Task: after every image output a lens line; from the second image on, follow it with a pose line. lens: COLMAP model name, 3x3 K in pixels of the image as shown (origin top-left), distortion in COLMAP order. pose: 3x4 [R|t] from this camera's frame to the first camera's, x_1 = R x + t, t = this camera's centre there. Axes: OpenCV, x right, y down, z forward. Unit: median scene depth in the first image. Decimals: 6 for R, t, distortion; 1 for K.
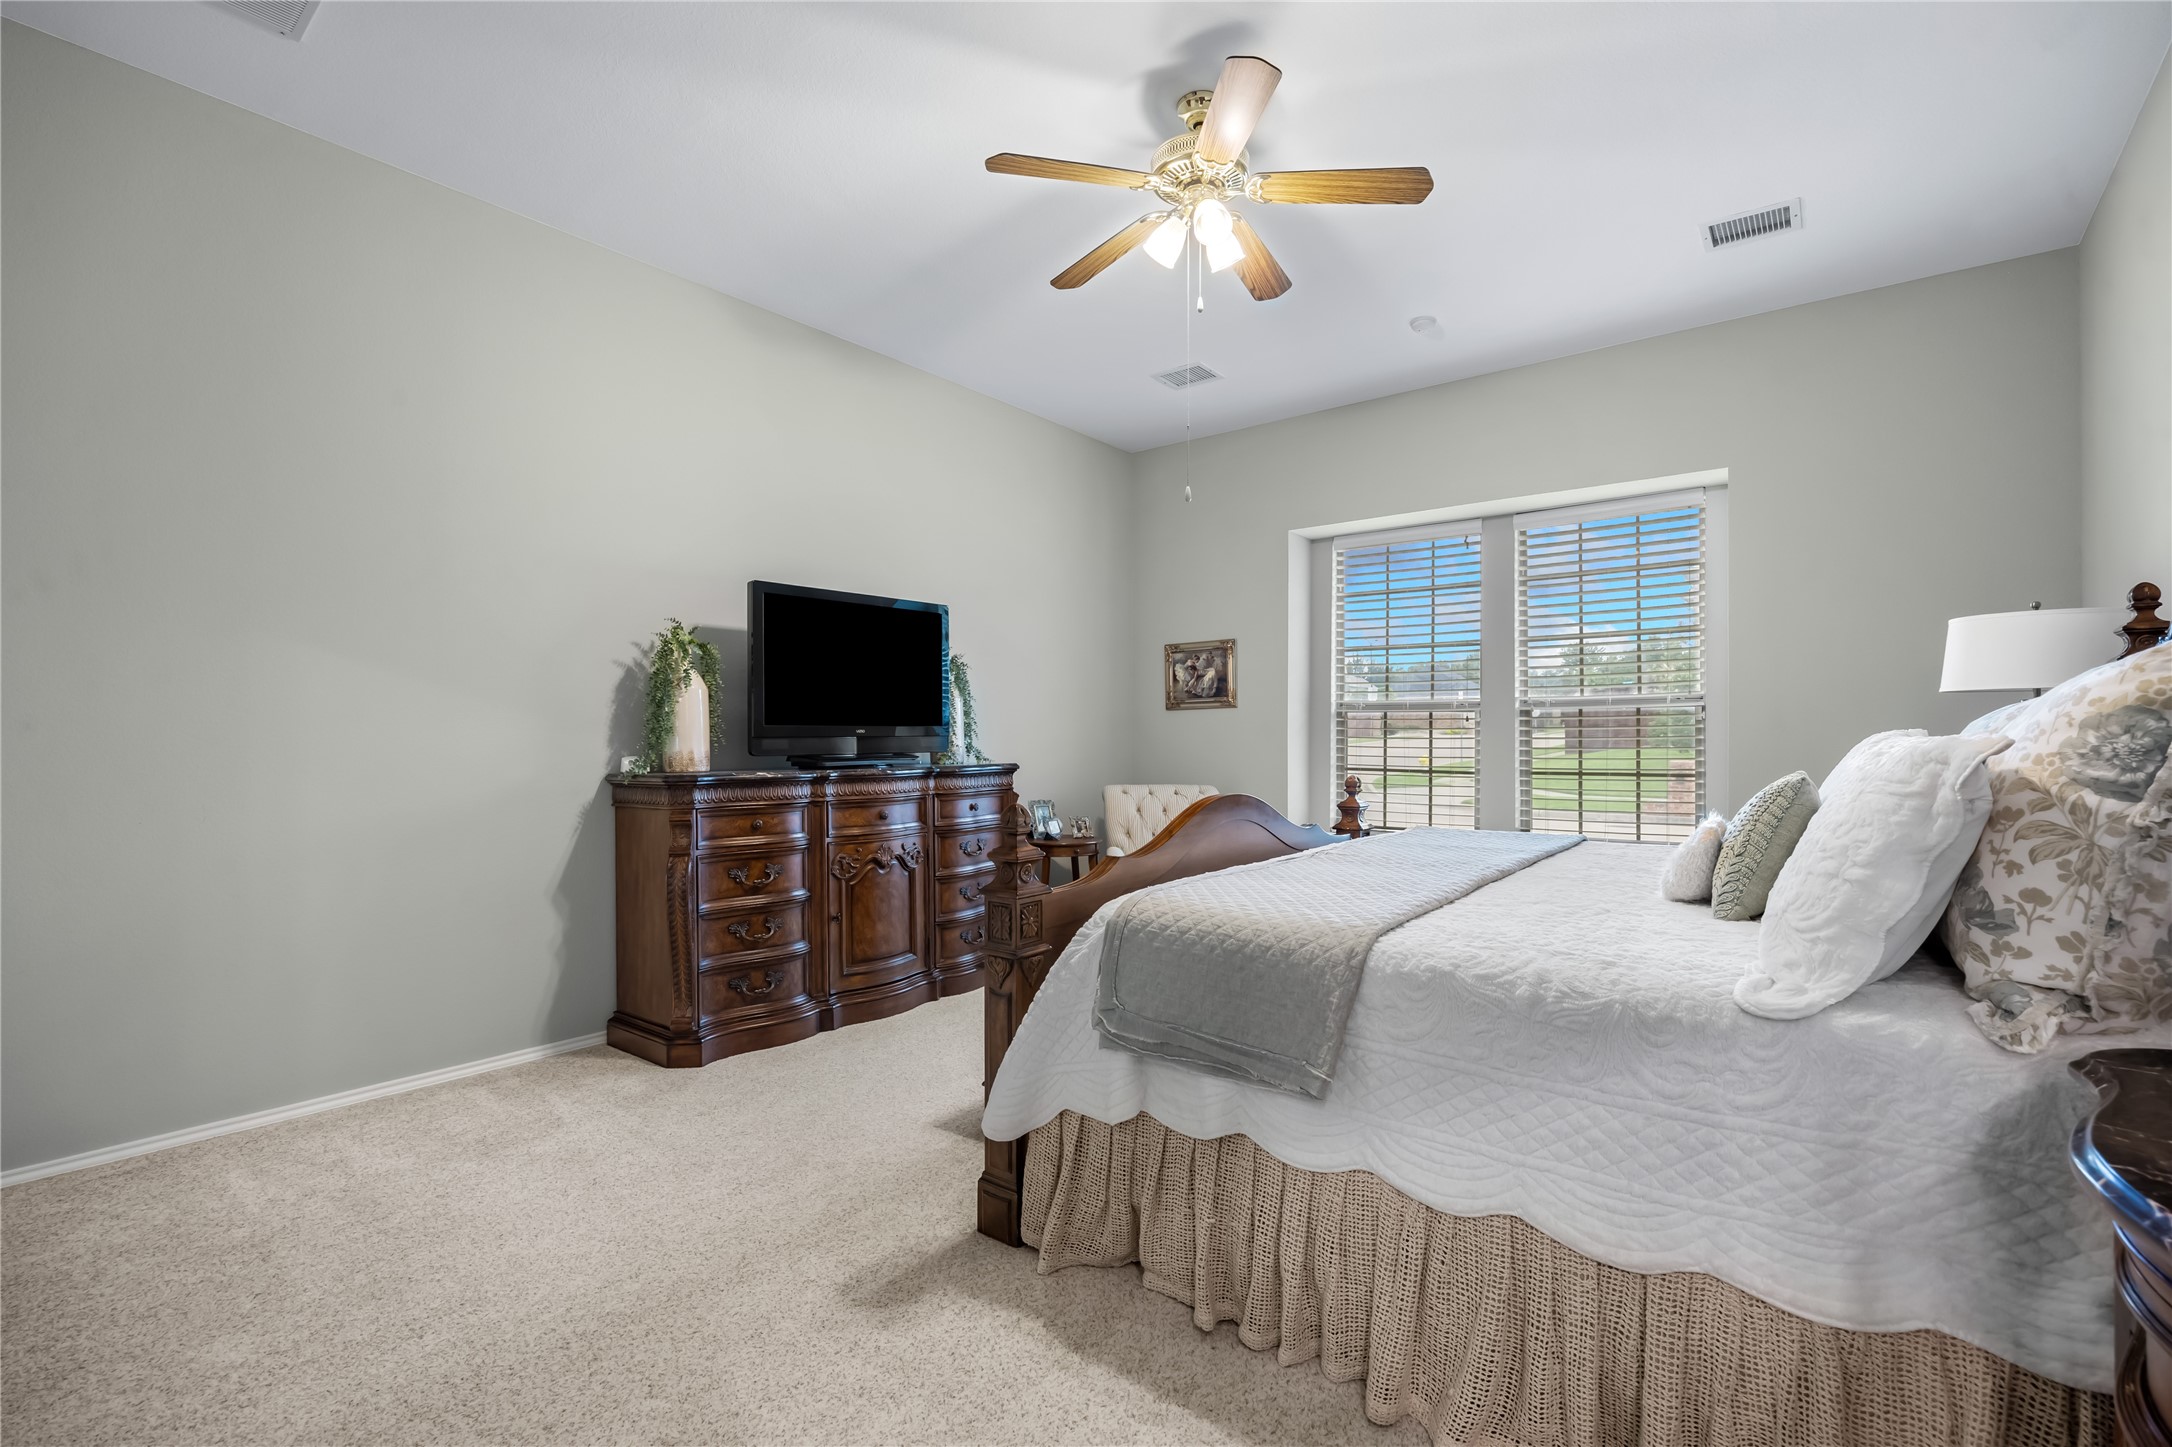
lens RADIAL K [[962.0, 0, 1086.0], [0, 962.0, 723.5], [0, 0, 1]] dist [-0.013078, 0.000298]
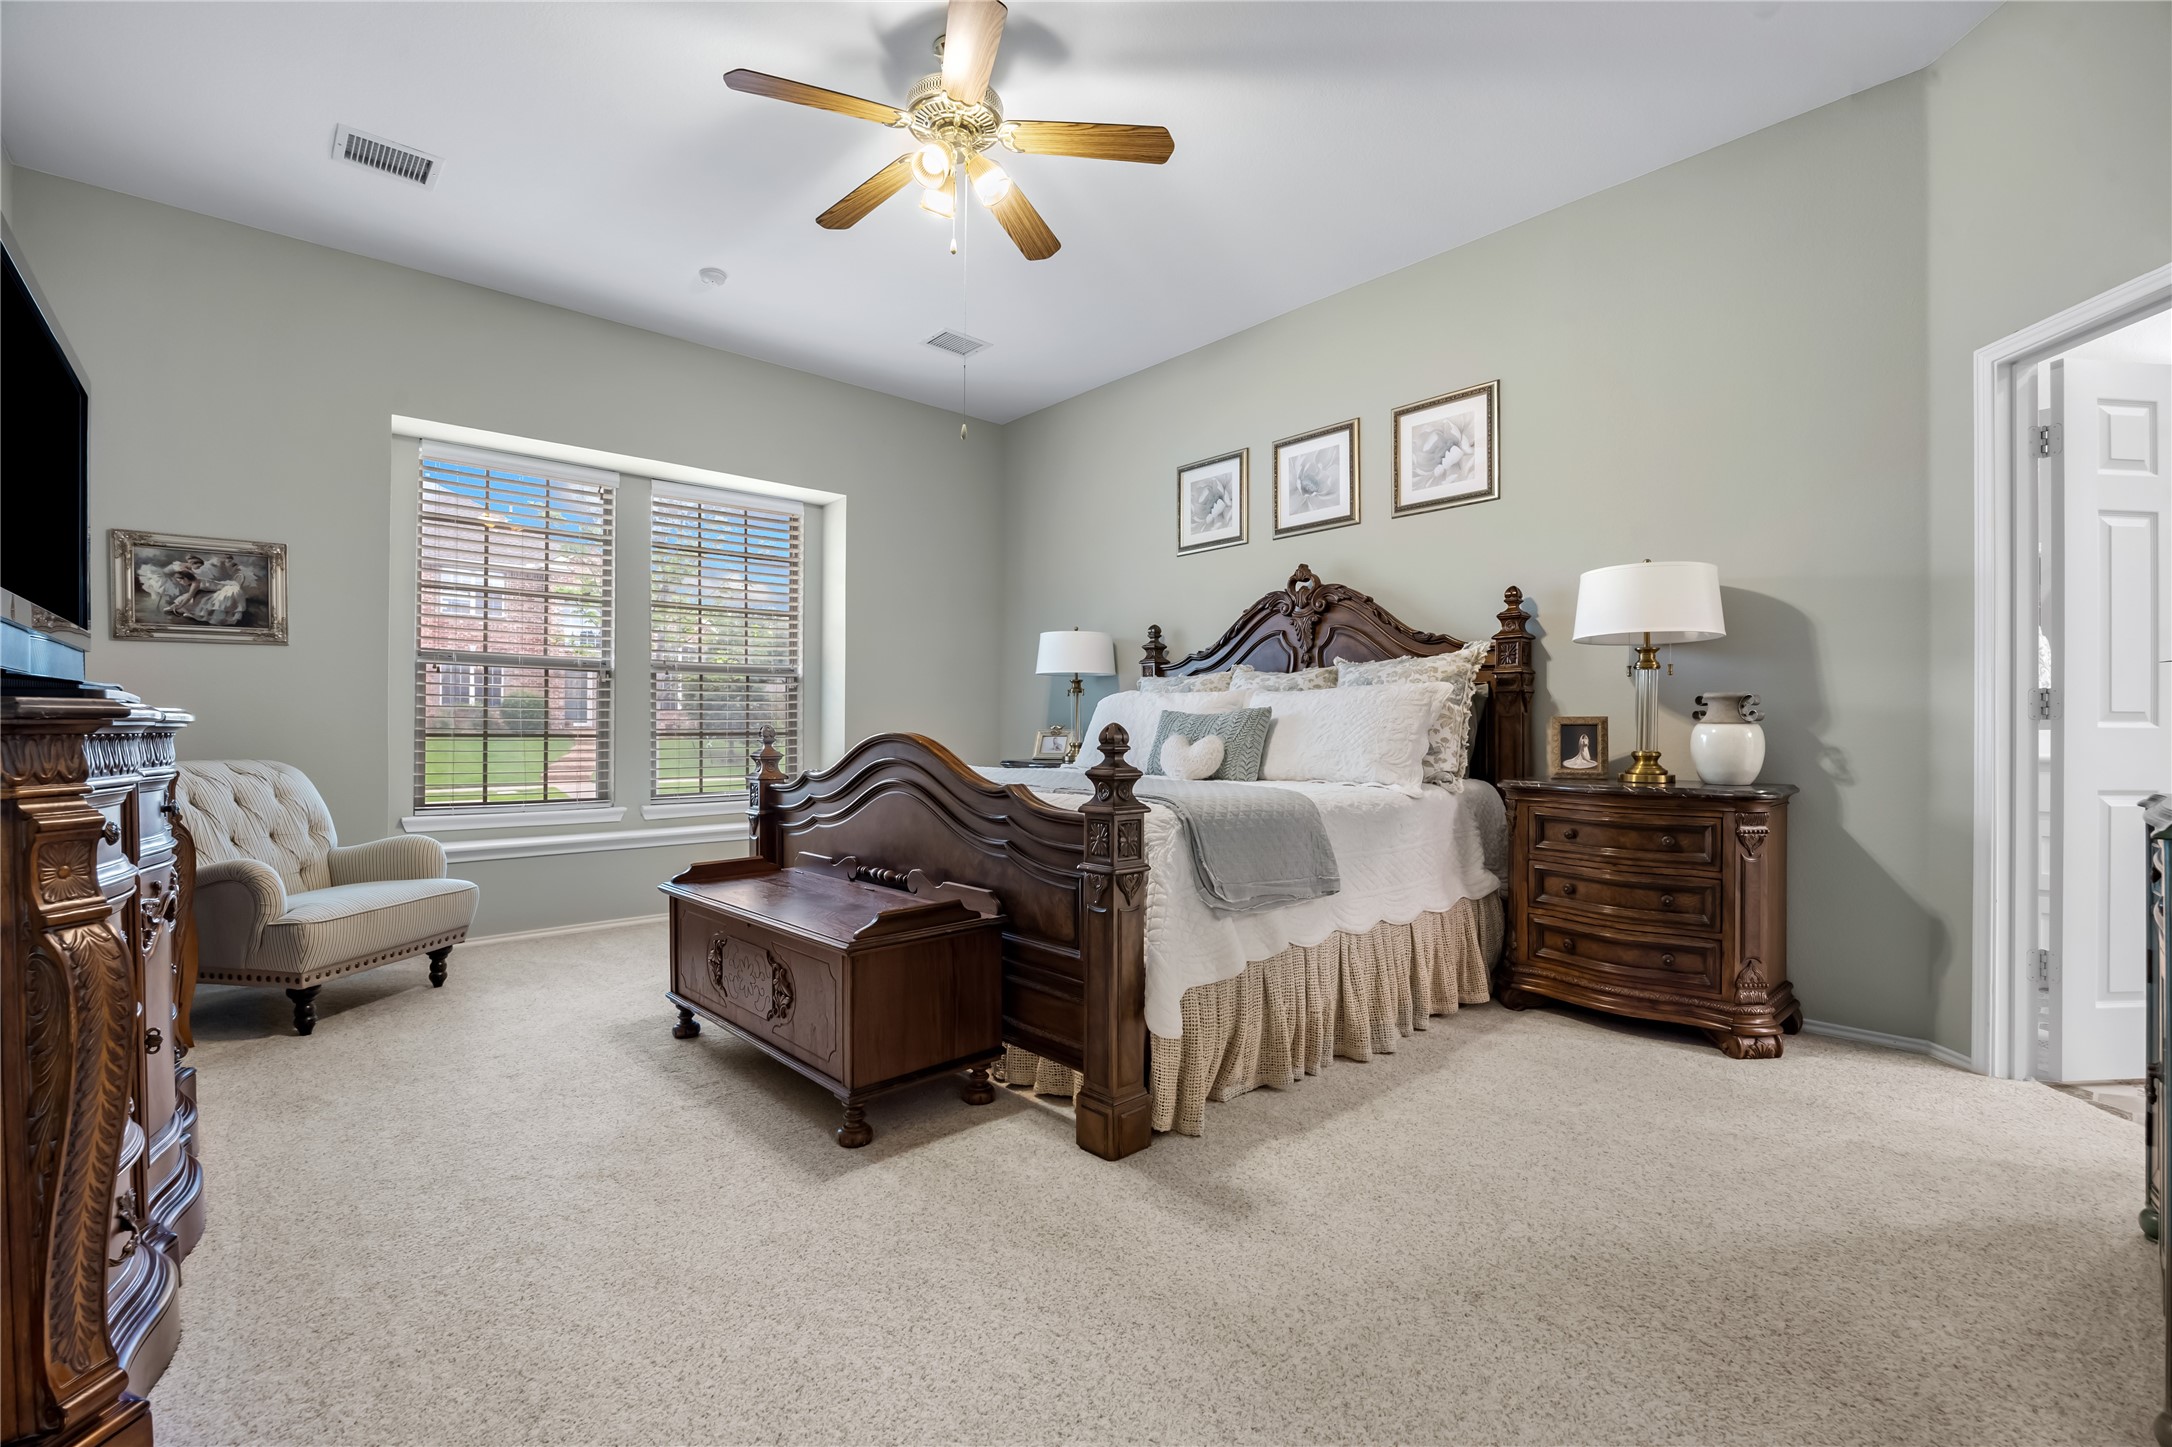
lens RADIAL K [[962.0, 0, 1086.0], [0, 962.0, 723.5], [0, 0, 1]] dist [-0.013078, 0.000298]
pose [[0.158139, 0.007811, 0.987386, -0.416192], [-0.013317, 0.999895, -0.005777, 0.034534], [-0.987327, -0.012235, 0.158227, 0.337410]]
